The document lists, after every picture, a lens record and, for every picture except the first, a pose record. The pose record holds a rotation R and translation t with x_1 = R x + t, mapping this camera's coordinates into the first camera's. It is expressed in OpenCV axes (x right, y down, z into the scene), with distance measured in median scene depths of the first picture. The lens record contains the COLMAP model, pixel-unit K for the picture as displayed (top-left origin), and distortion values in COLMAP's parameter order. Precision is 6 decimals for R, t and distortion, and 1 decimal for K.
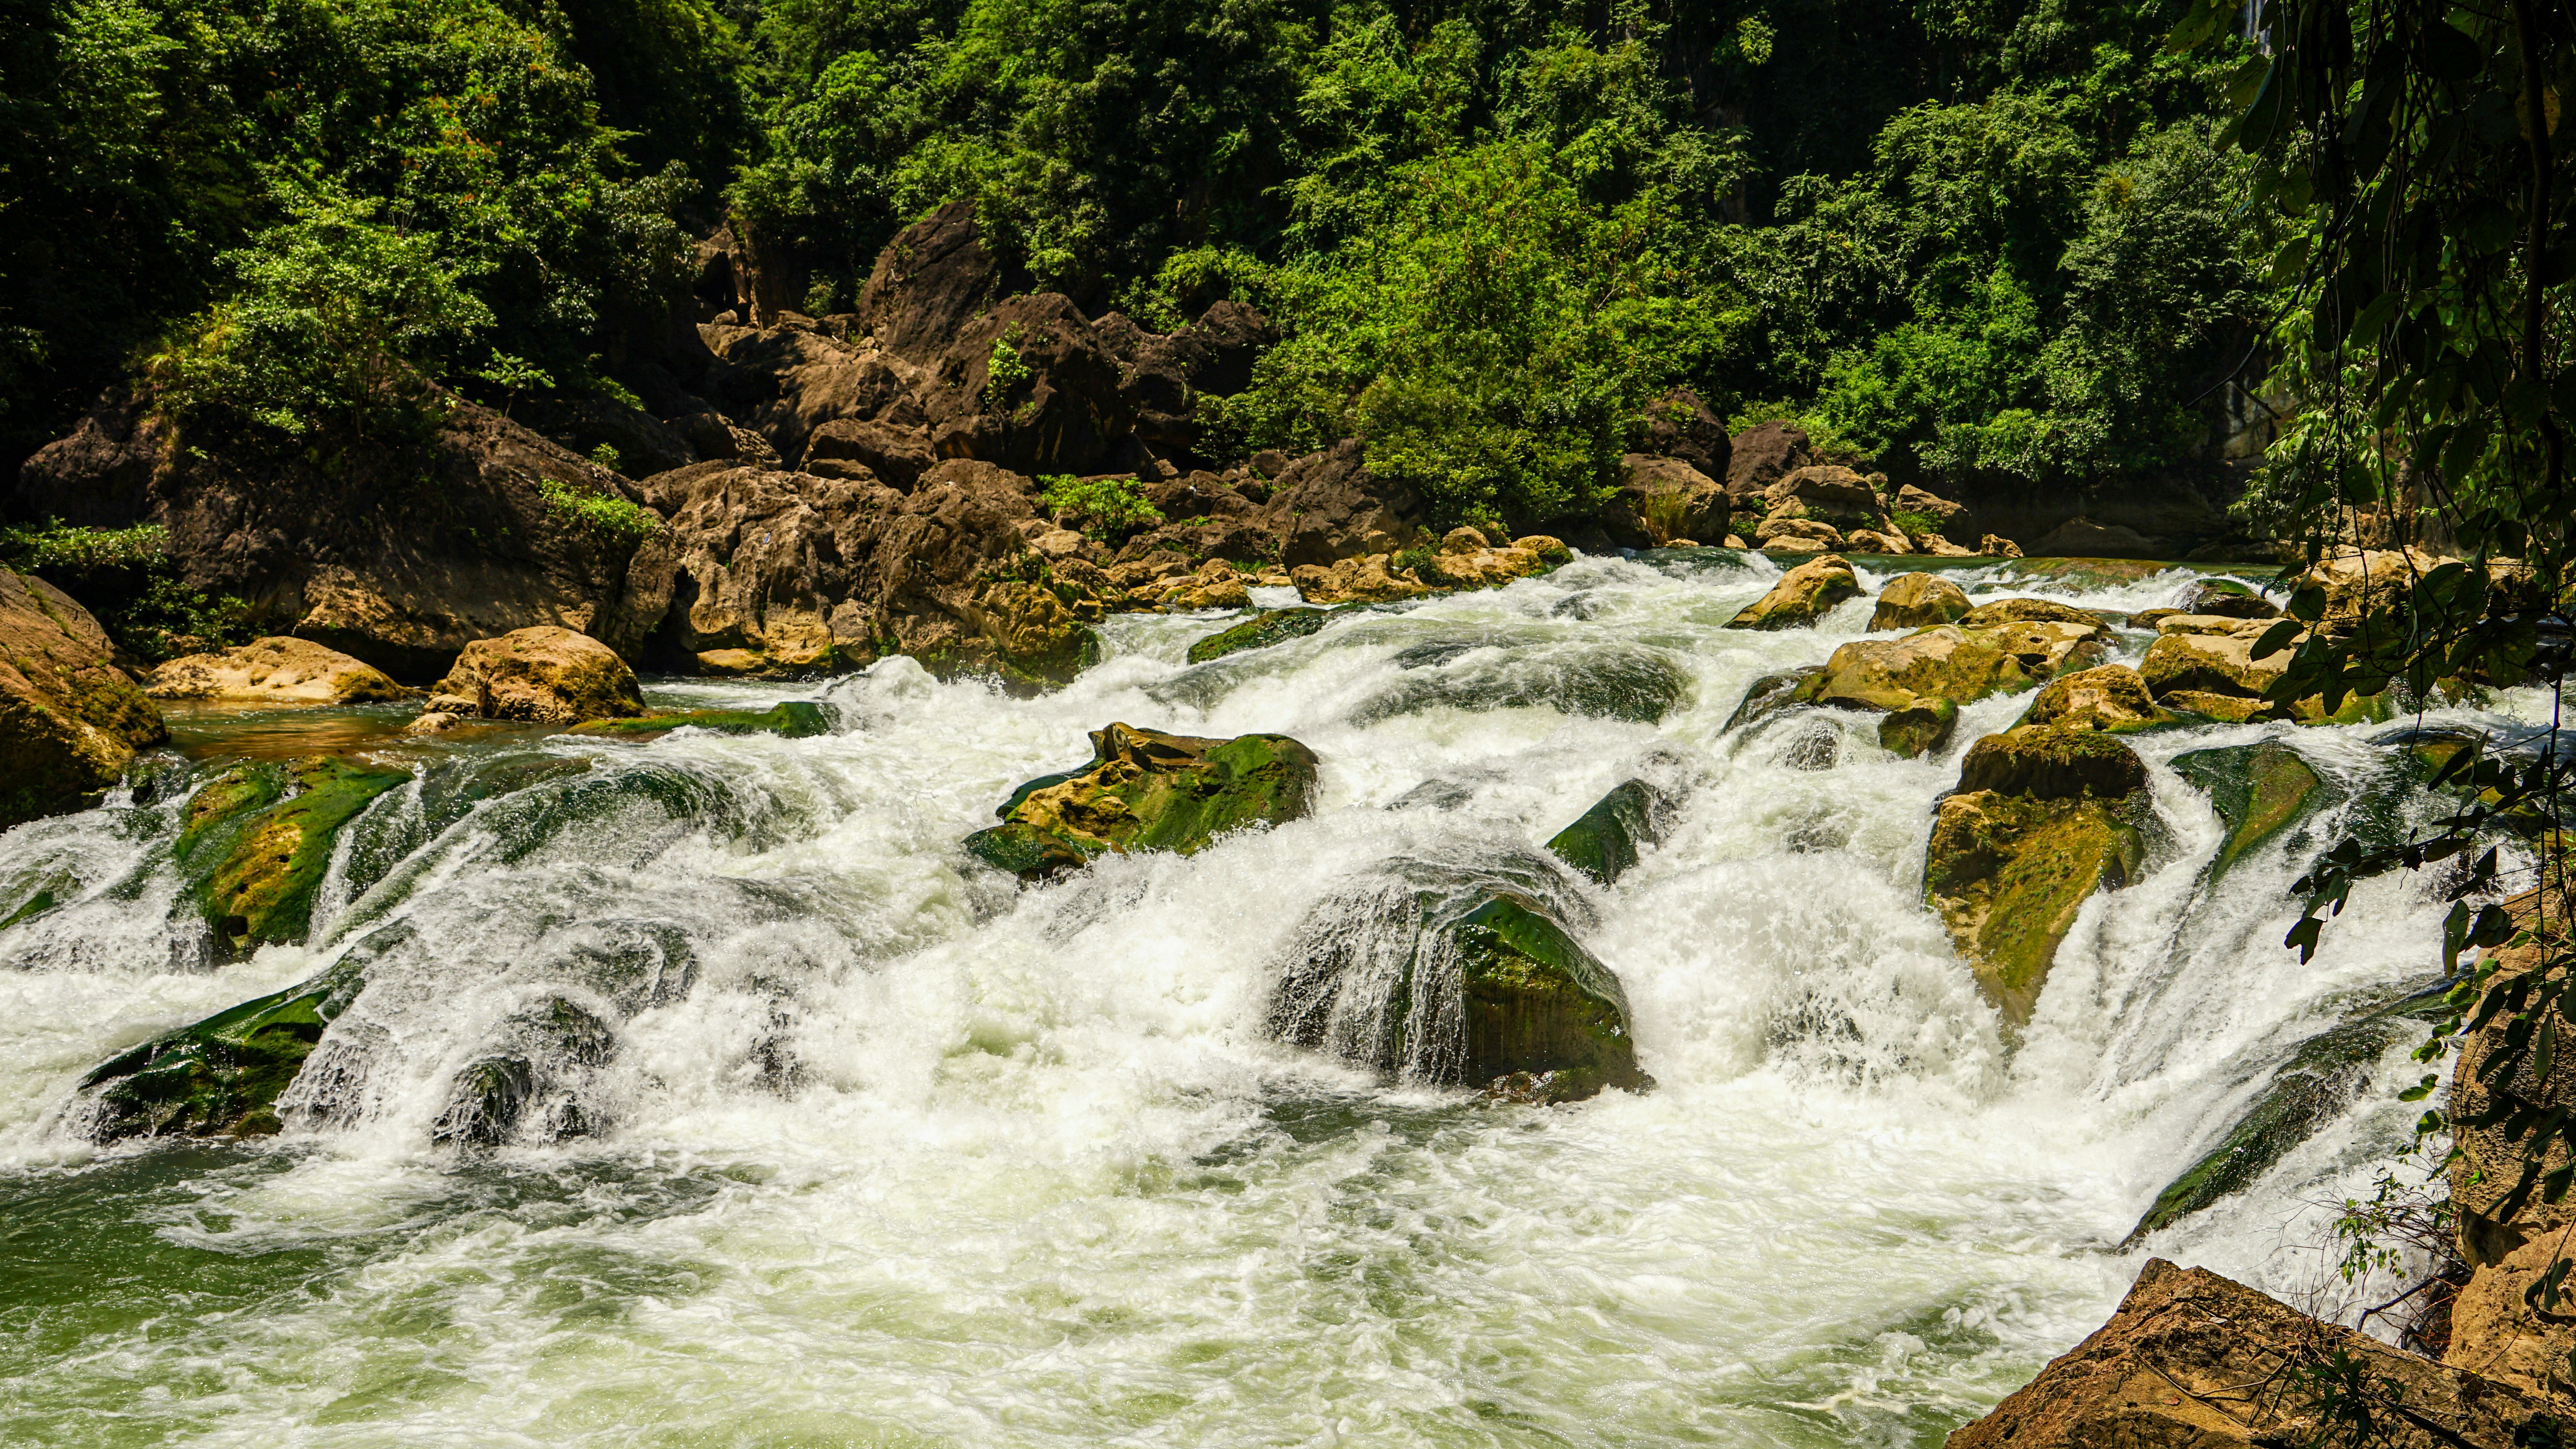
lens RADIAL K [[2490.9, 0, 1166.3], [0, 2490.9, 723.0], [0, 0, 1]] dist [0.074435, 0.023941]
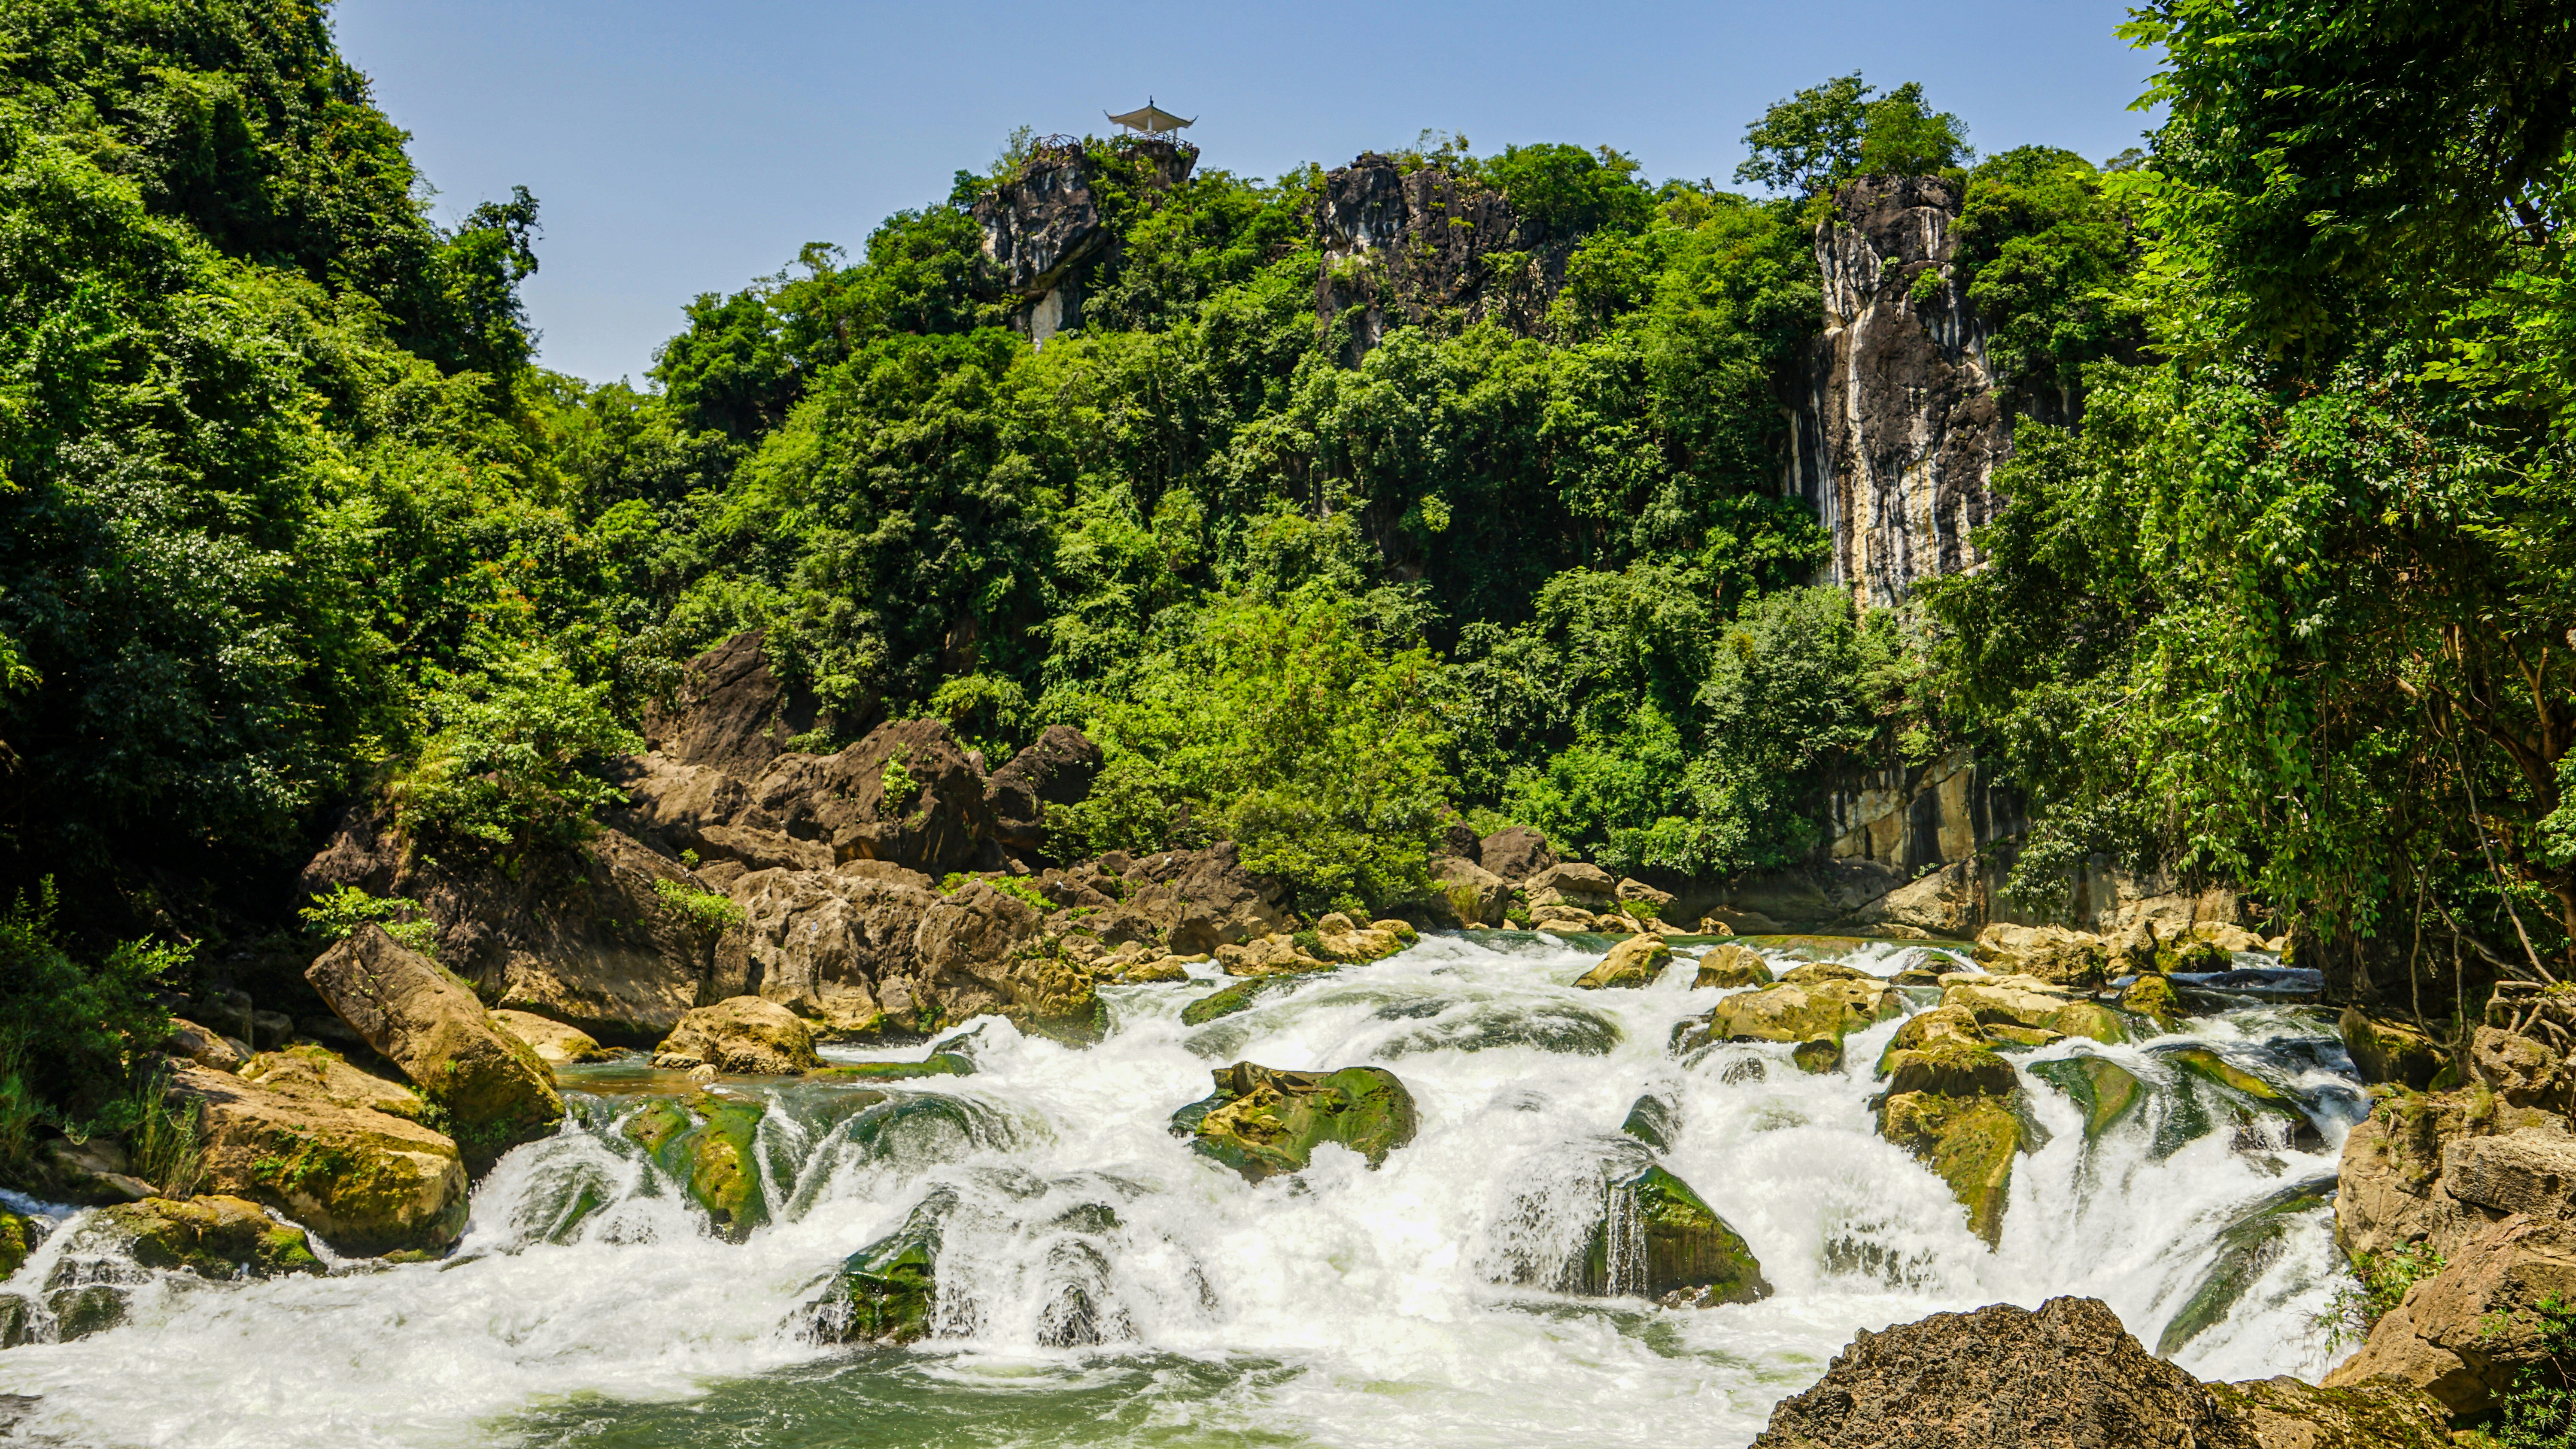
lens RADIAL K [[2371.4, 0, 1163.1], [0, 2371.4, 731.3], [0, 0, 1]] dist [0.023865, 0.017591]
pose [[0.985619, 0.004467, 0.168924, -0.102188], [0.022327, 0.987444, -0.156385, 0.008570], [-0.167502, 0.157908, 0.973144, -0.084766]]
